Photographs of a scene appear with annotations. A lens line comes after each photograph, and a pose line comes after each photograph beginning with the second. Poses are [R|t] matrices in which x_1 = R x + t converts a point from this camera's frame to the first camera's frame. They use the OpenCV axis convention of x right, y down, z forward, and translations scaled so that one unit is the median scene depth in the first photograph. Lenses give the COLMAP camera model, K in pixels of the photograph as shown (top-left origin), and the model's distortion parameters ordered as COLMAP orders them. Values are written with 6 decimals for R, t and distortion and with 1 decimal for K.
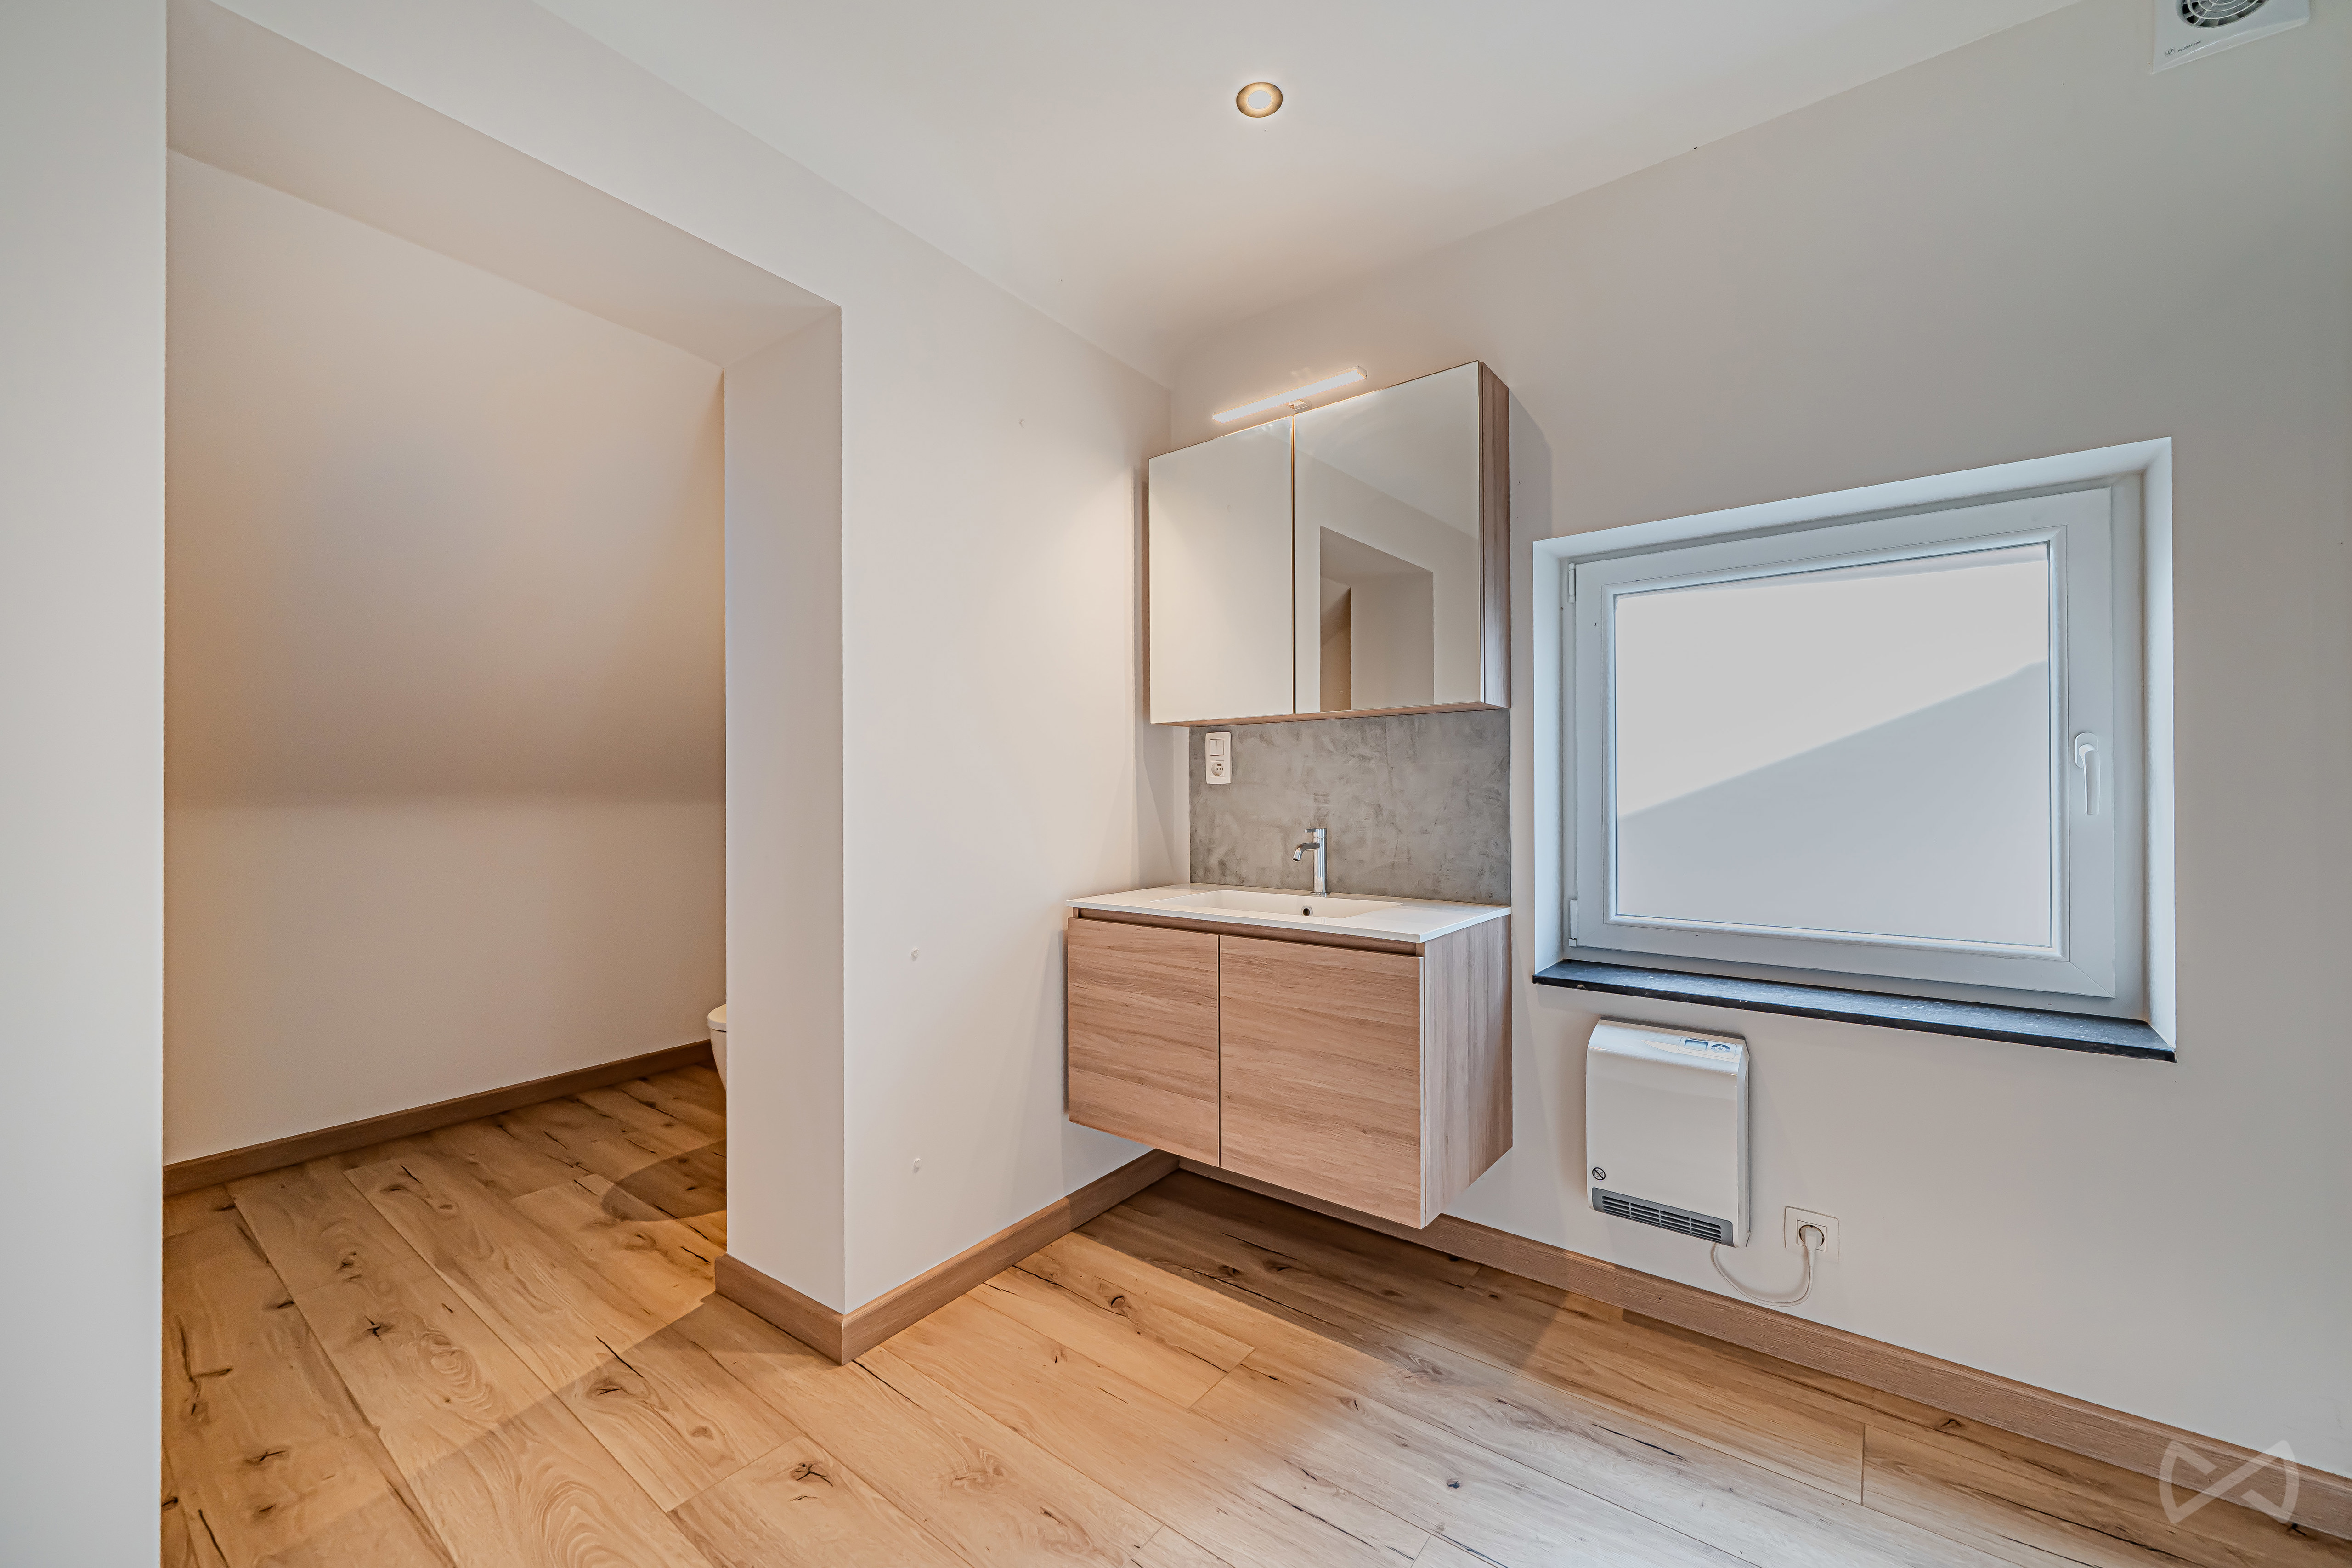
lens RADIAL K [[912.5, 0, 1179.6], [0, 912.5, 785.4], [0, 0, 1]] dist [0.001306, 0.000075]
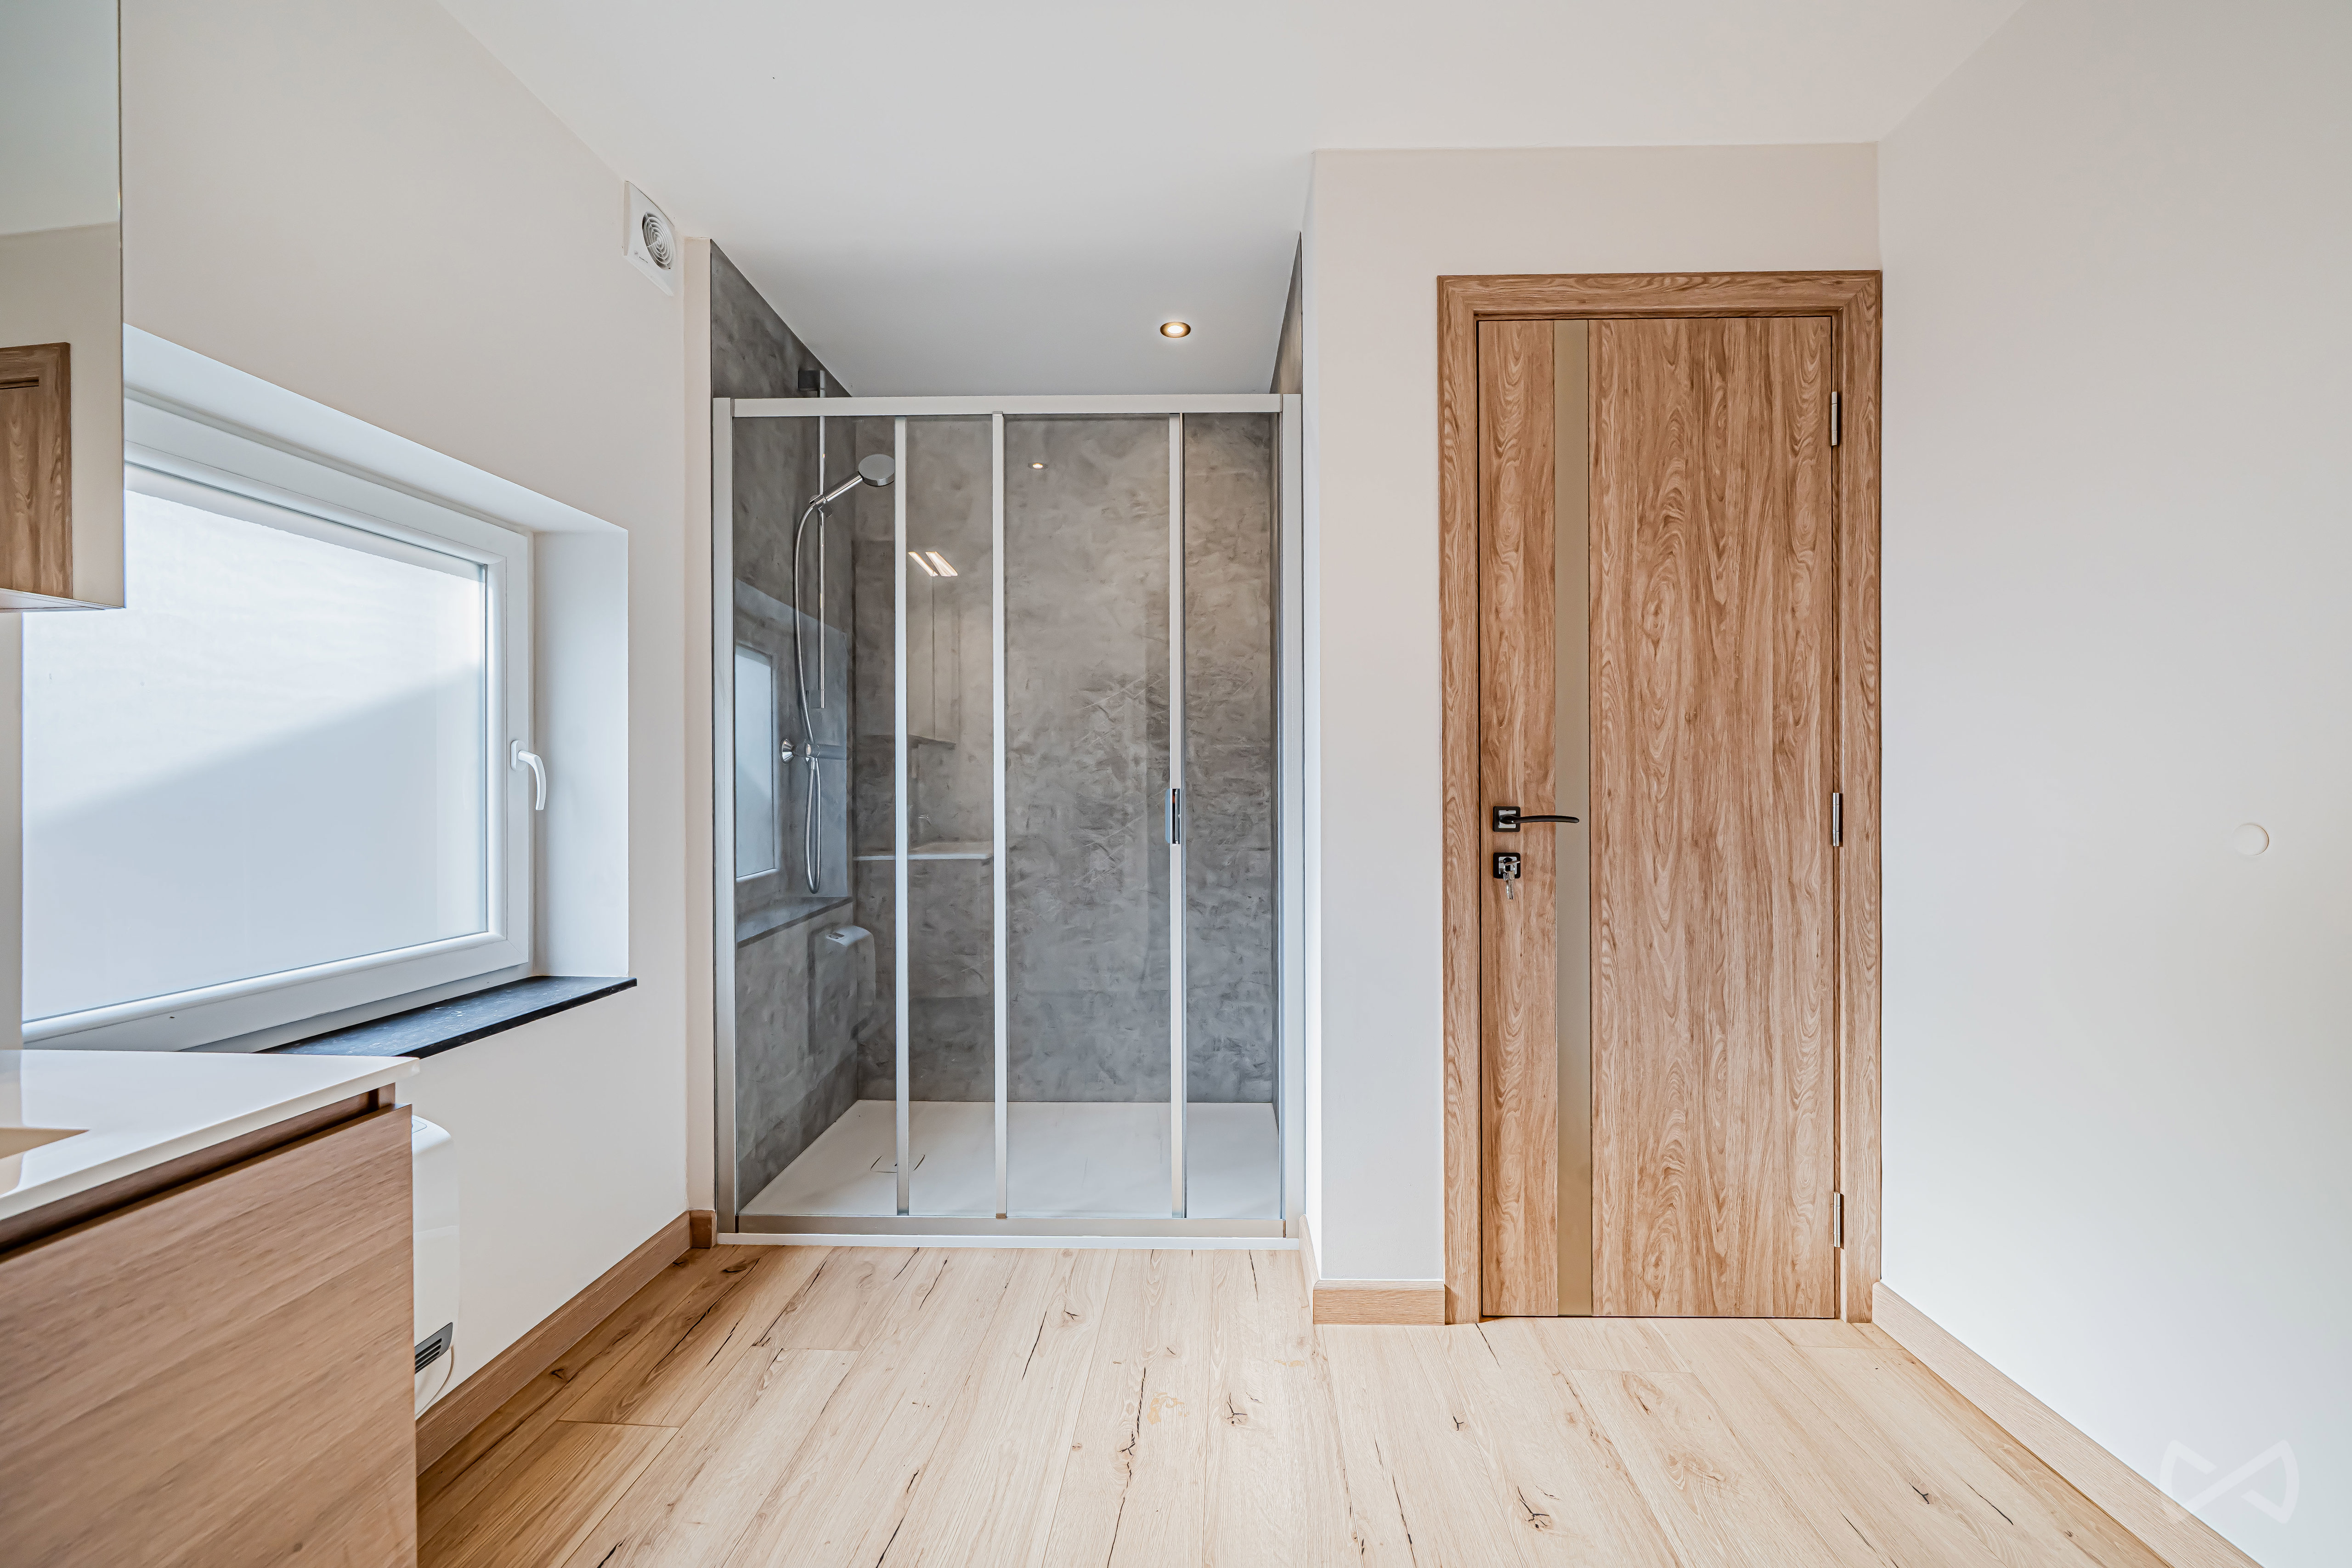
lens RADIAL K [[912.5, 0, 1182.1], [0, 912.5, 789.0], [0, 0, 1]] dist [0.001306, 0.000075]
pose [[-0.568768, 0.000980, 0.822498, -0.479241], [-0.000043, 0.999999, -0.001221, 0.008223], [-0.822498, -0.000730, -0.568767, 1.041702]]
